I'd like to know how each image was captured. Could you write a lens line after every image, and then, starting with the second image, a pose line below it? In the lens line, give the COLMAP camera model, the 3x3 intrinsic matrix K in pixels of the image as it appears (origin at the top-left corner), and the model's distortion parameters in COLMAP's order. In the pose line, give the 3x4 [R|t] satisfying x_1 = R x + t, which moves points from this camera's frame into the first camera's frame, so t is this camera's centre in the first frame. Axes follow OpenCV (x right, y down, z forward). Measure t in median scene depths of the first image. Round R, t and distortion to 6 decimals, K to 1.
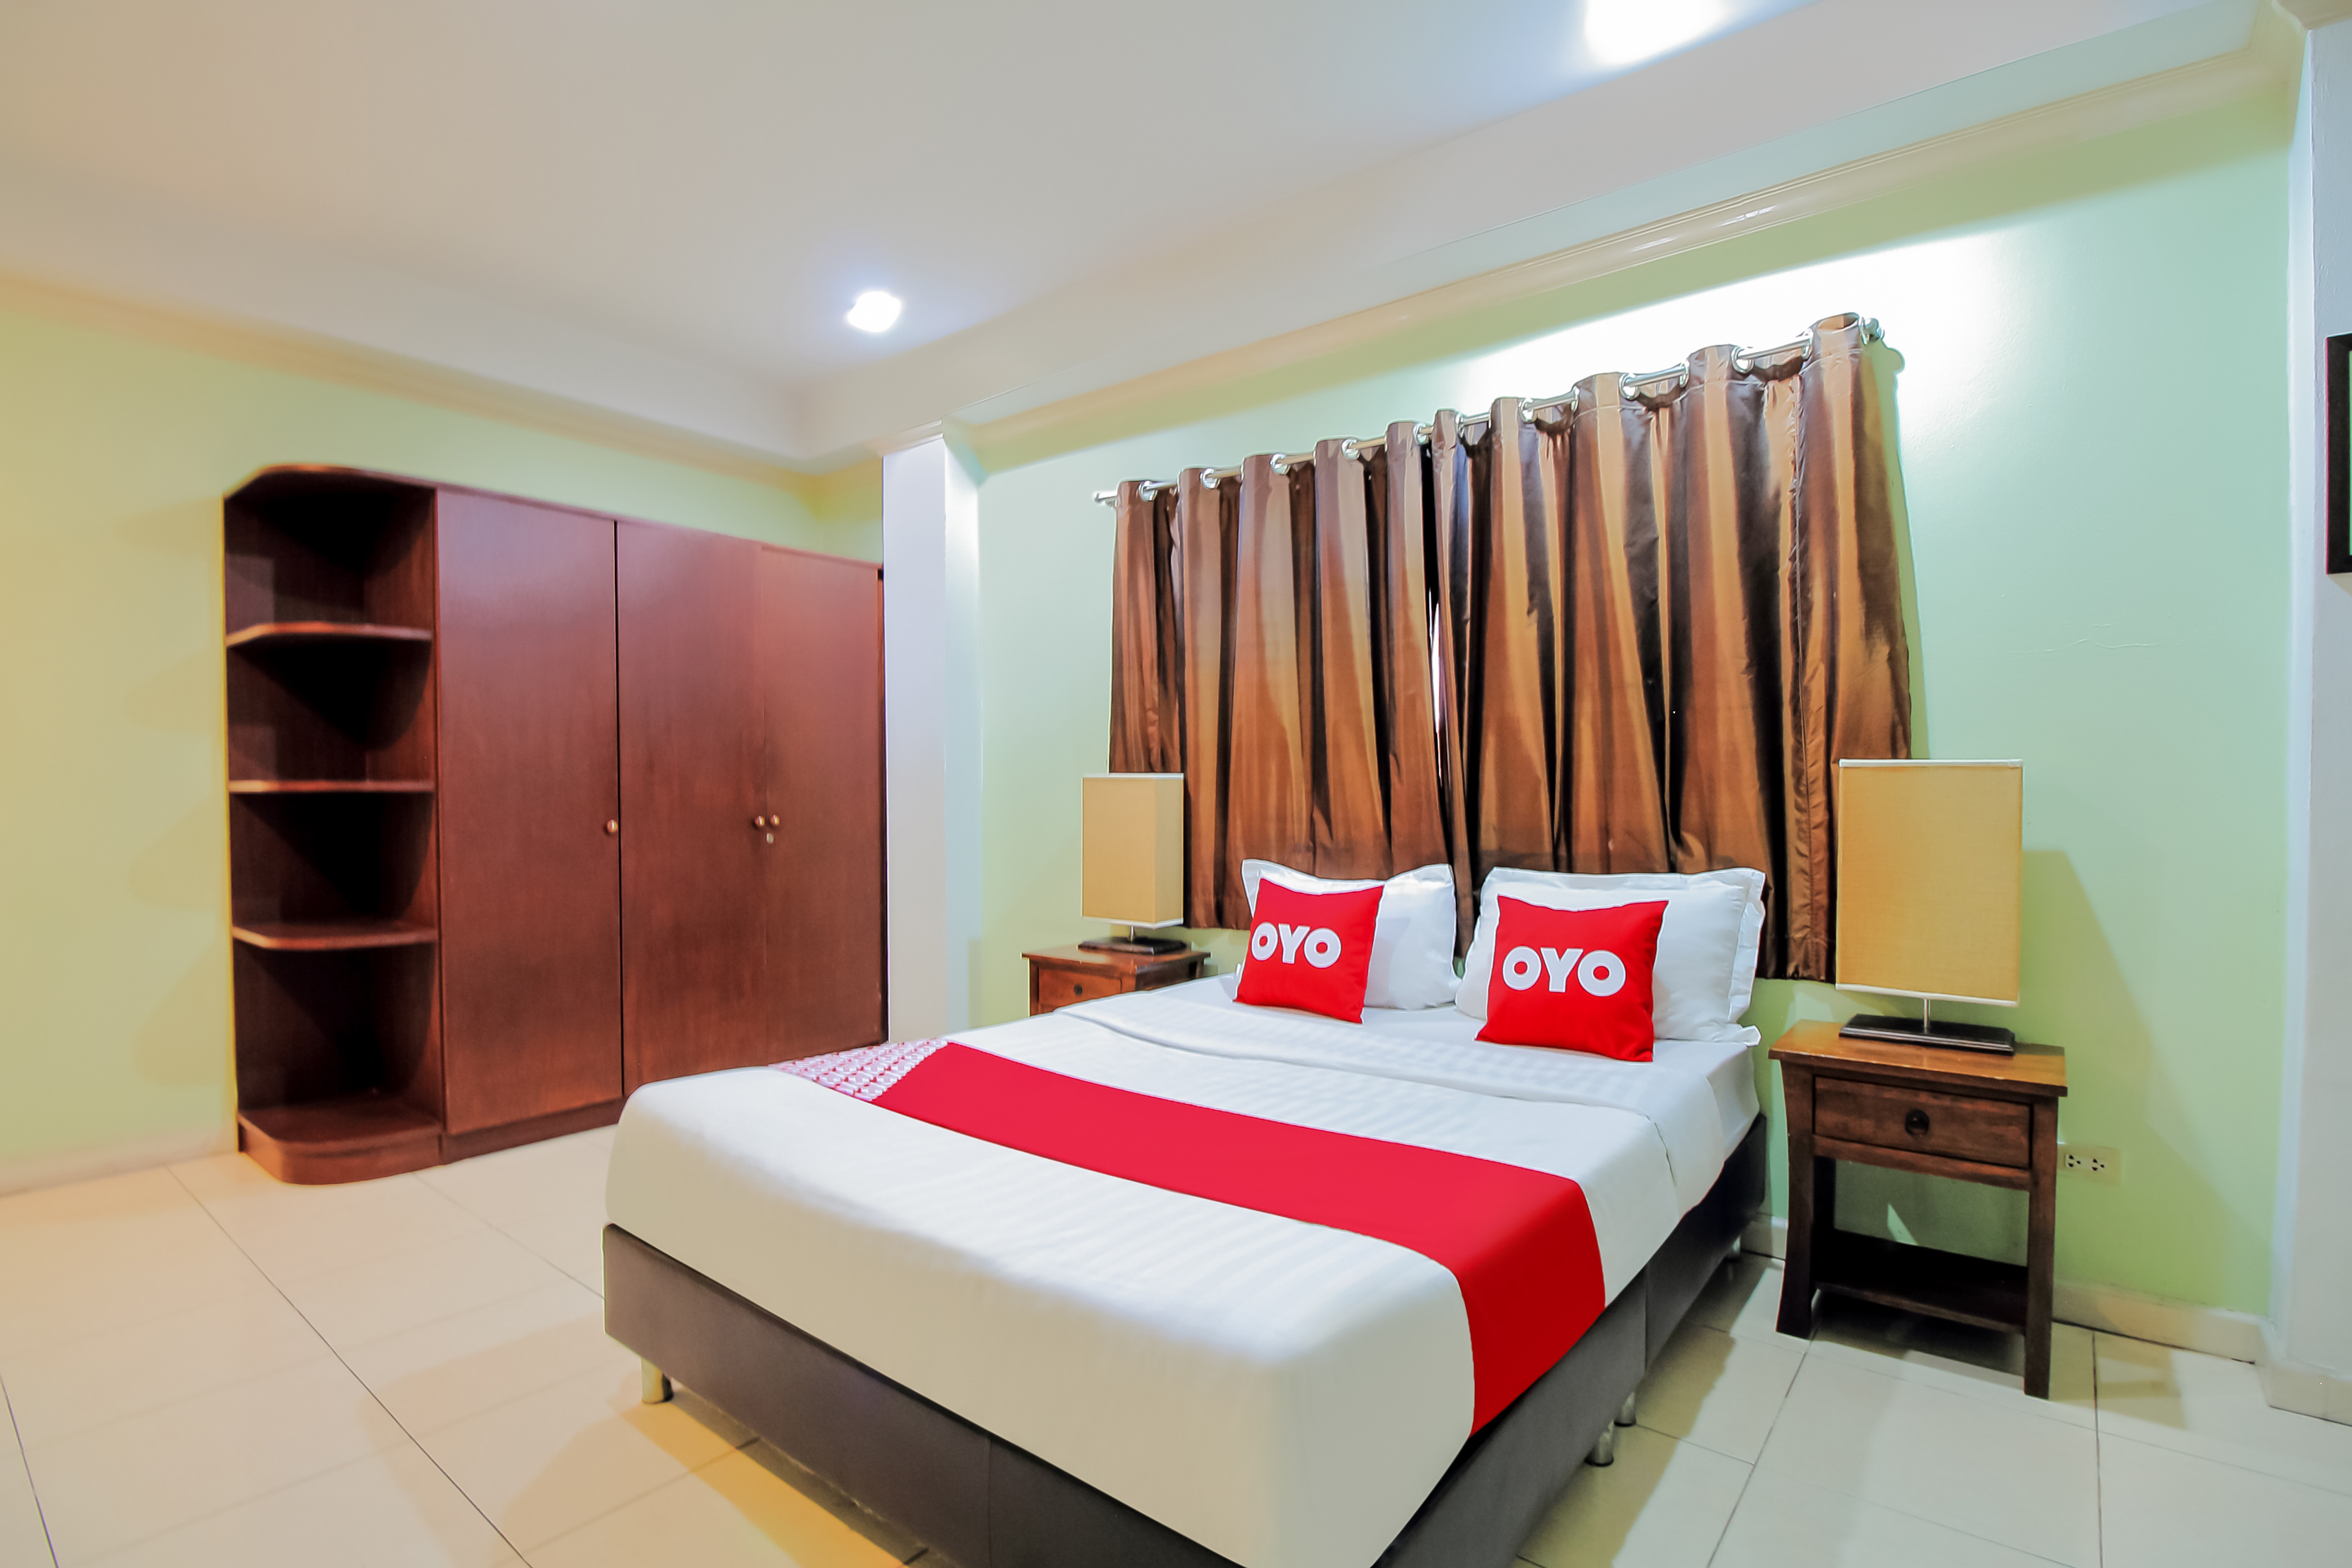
lens RADIAL K [[1107.6, 0, 1178.3], [0, 1107.6, 812.4], [0, 0, 1]] dist [0.000098, -0.013097]
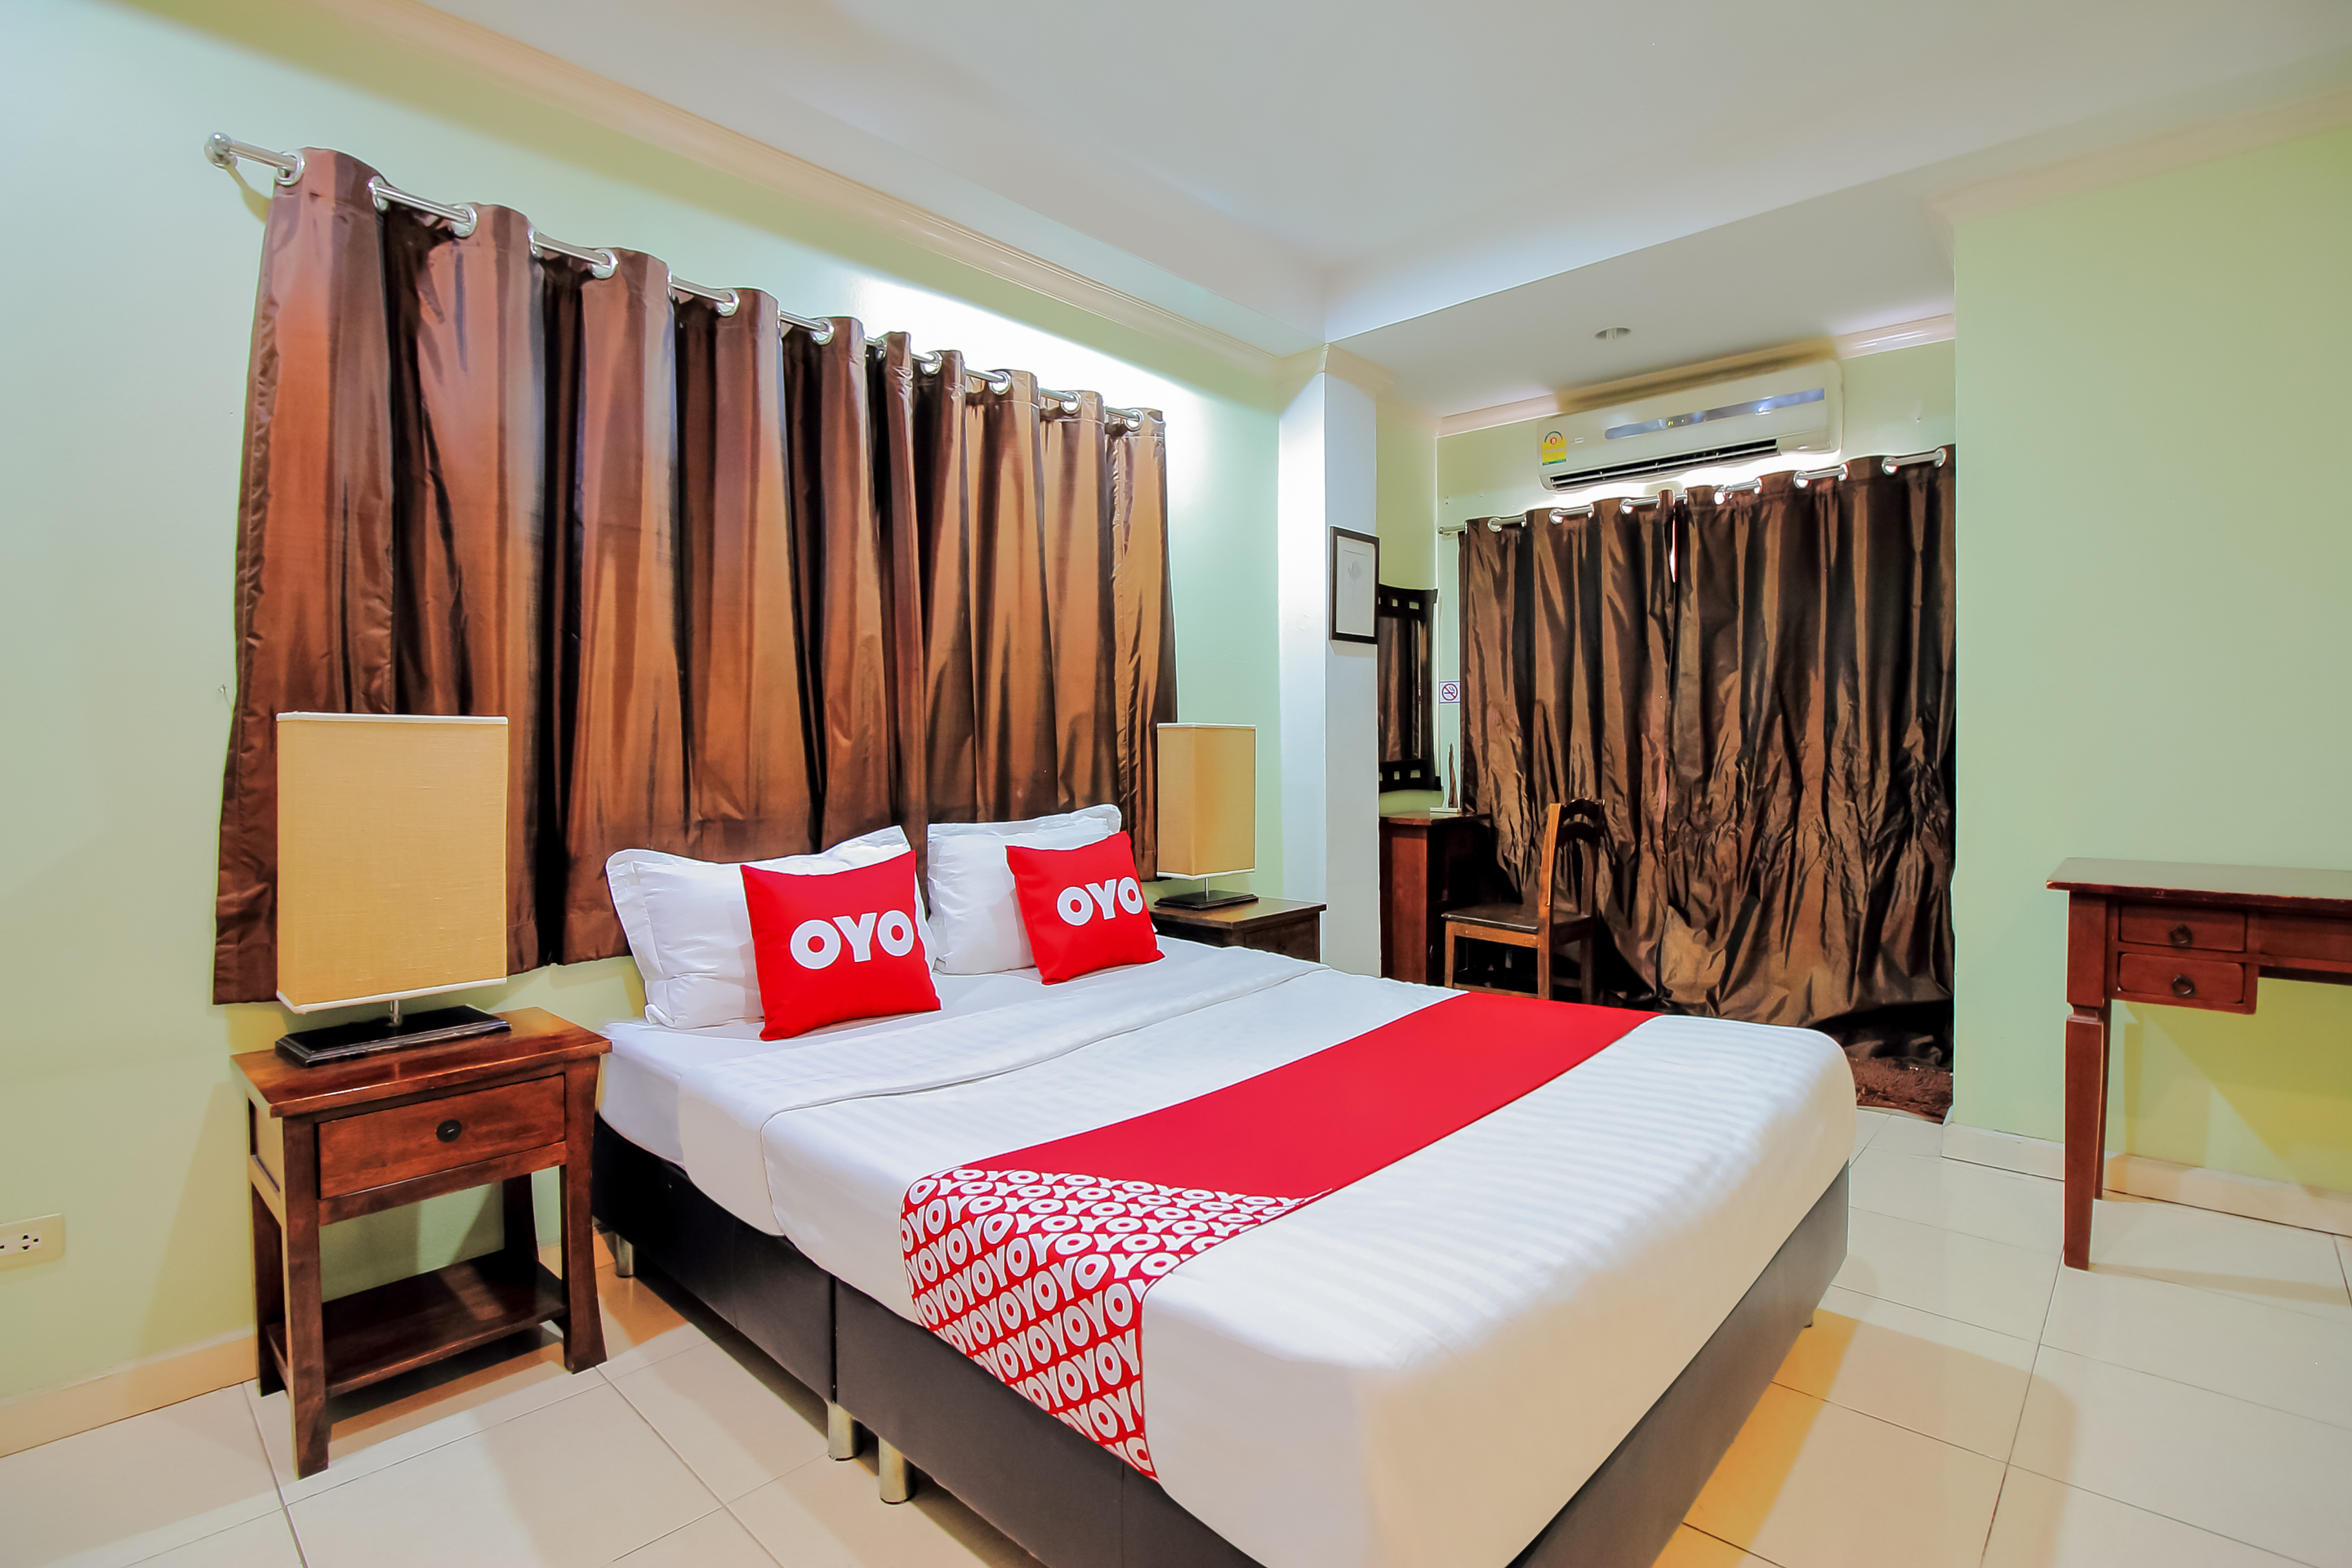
lens RADIAL K [[1081.1, 0, 1168.3], [0, 1081.1, 771.0], [0, 0, 1]] dist [-0.001149, -0.009665]
pose [[0.080881, -0.021104, 0.996500, -0.650793], [0.027663, 0.999438, 0.018921, -0.009039], [-0.996340, 0.026036, 0.081419, 0.718824]]
